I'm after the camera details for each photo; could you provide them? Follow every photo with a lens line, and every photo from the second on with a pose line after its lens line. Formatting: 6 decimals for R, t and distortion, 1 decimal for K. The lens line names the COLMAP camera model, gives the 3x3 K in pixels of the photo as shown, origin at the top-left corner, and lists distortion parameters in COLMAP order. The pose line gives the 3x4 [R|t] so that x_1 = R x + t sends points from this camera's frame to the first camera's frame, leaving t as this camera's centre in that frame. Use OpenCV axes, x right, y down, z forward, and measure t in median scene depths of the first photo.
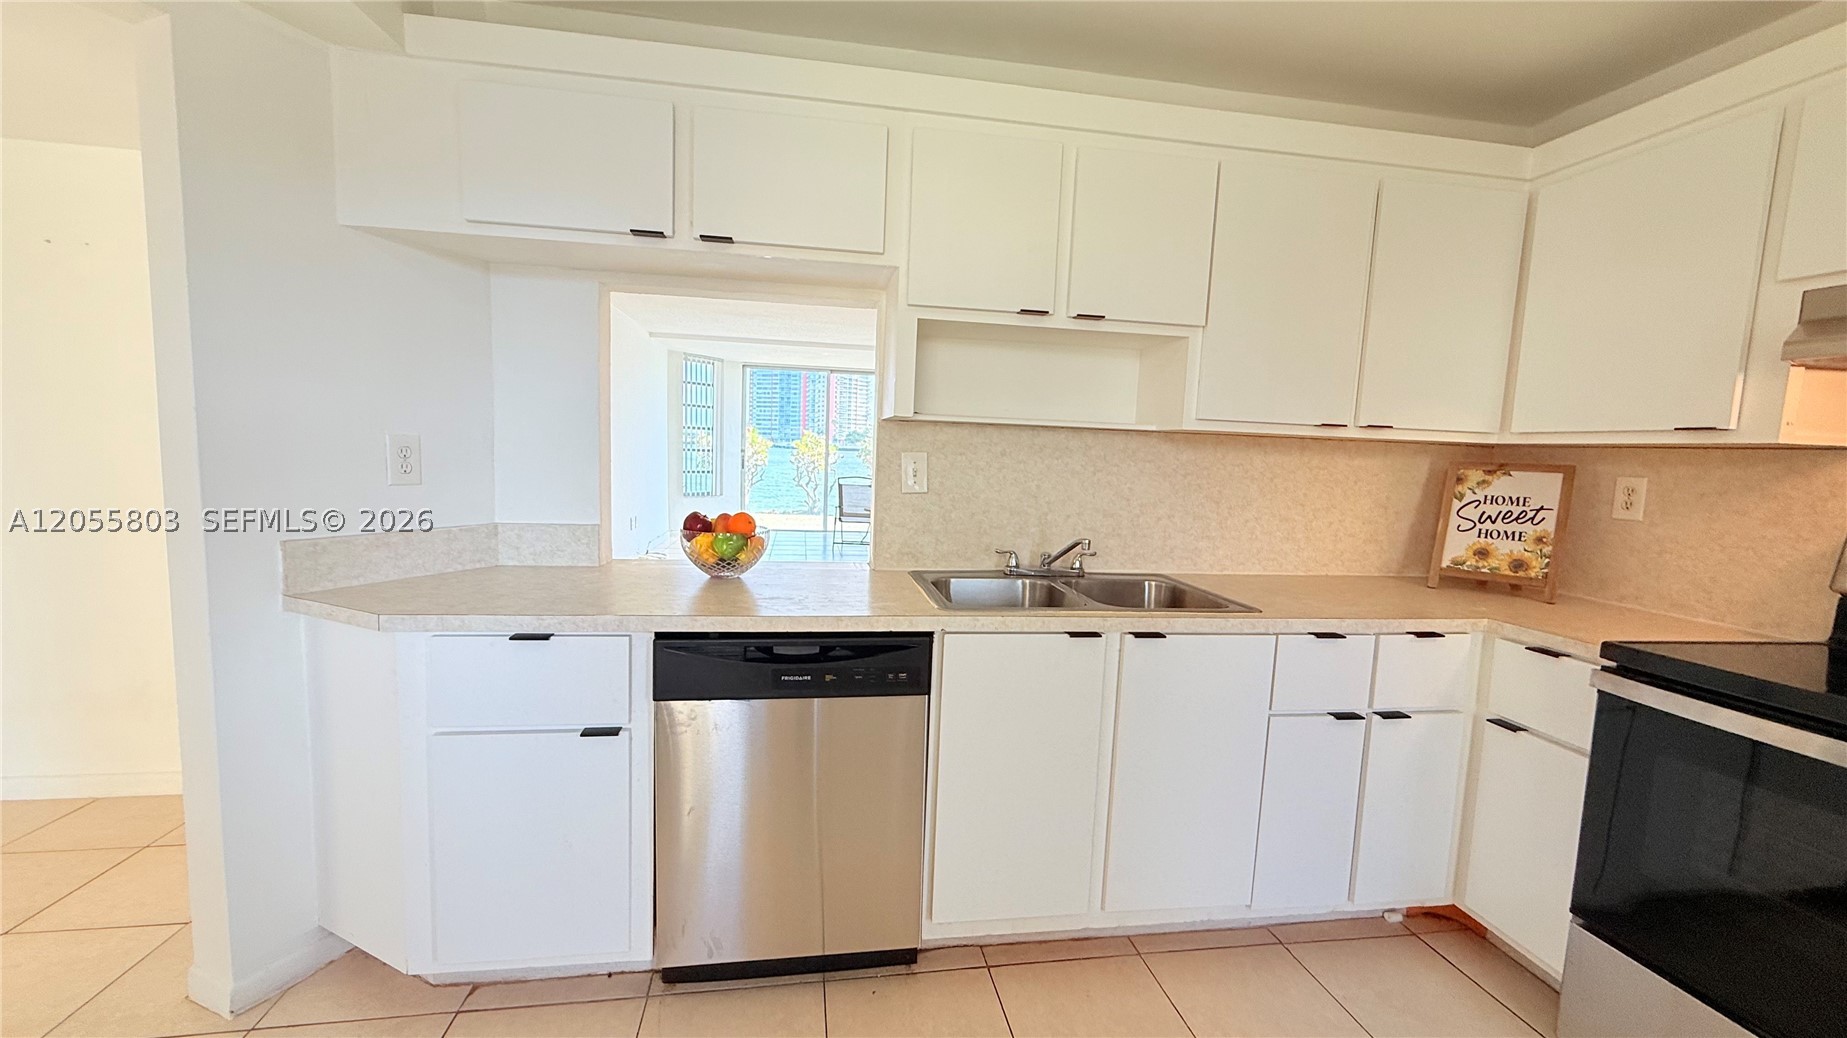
lens RADIAL K [[736.6, 0, 920.2], [0, 736.6, 517.2], [0, 0, 1]] dist [-0.002637, -0.000368]
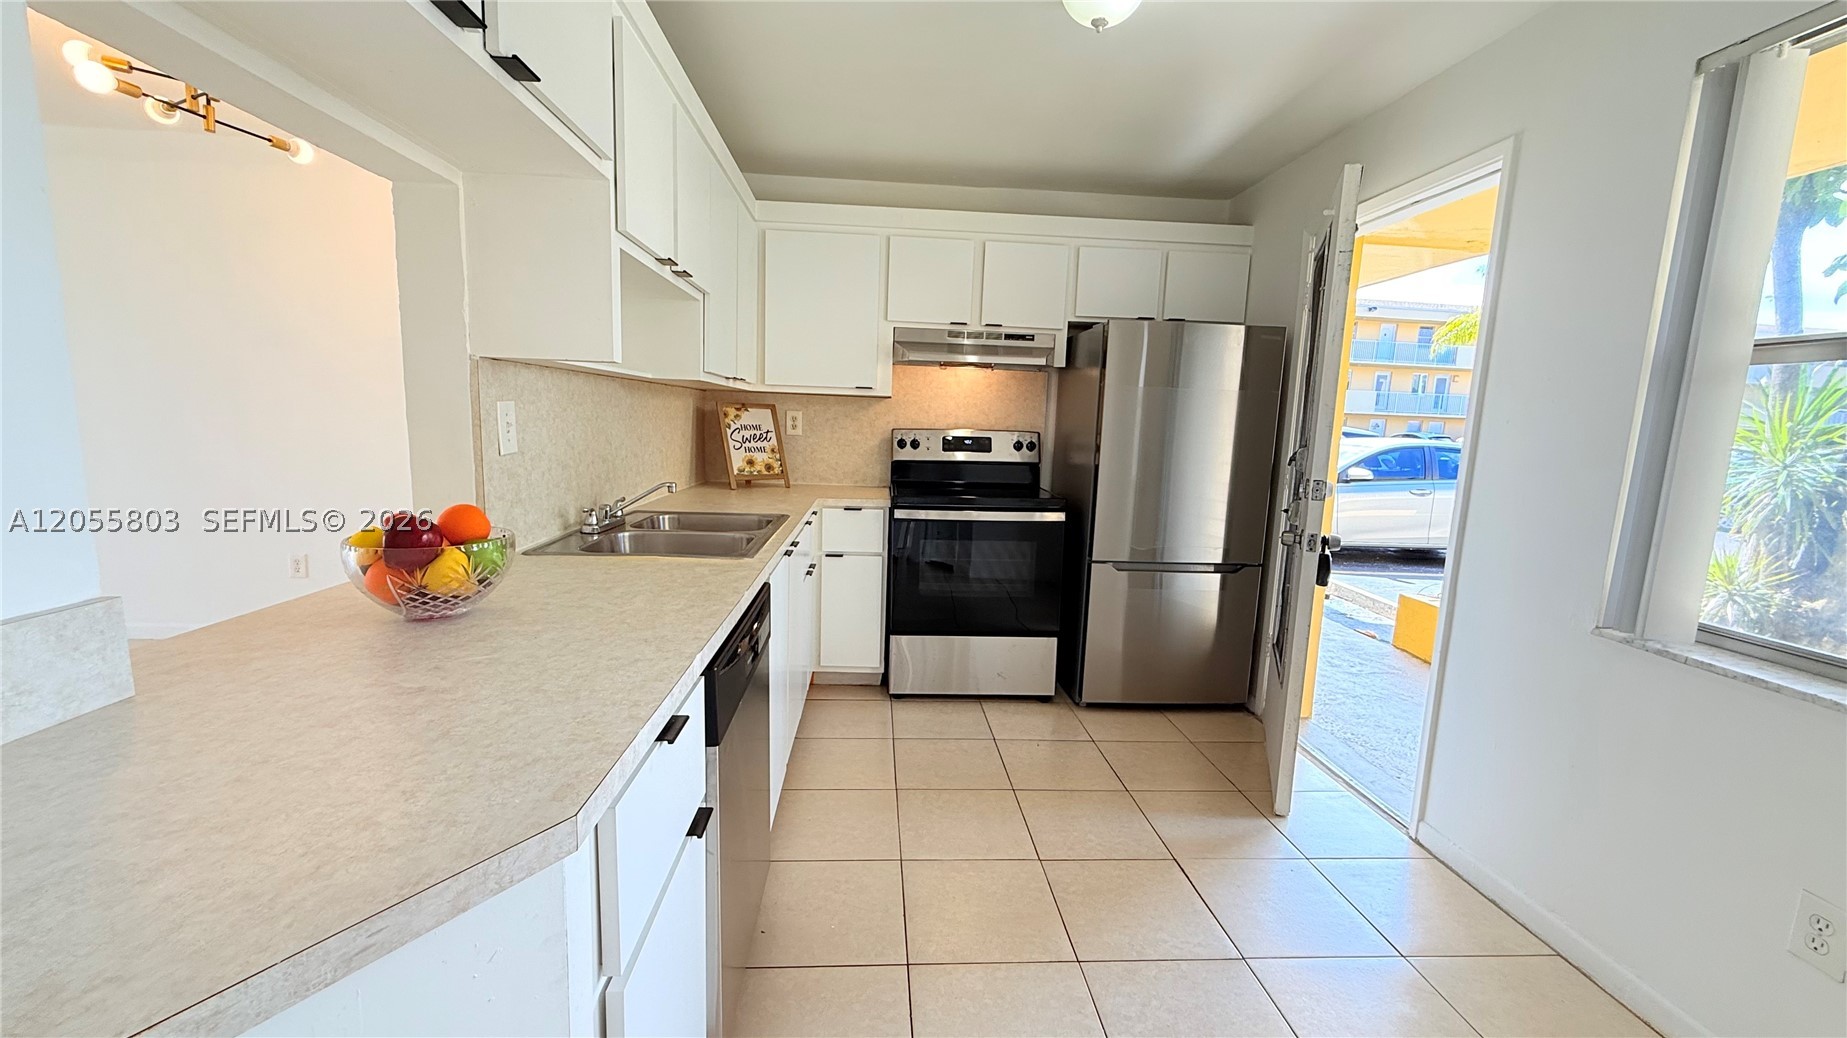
lens RADIAL K [[736.6, 0, 916.4], [0, 736.6, 528.6], [0, 0, 1]] dist [-0.002637, -0.000368]
pose [[0.104443, -0.182896, 0.977569, -0.758957], [0.060579, 0.982289, 0.177307, -0.069857], [-0.992684, 0.040702, 0.113673, 0.499507]]
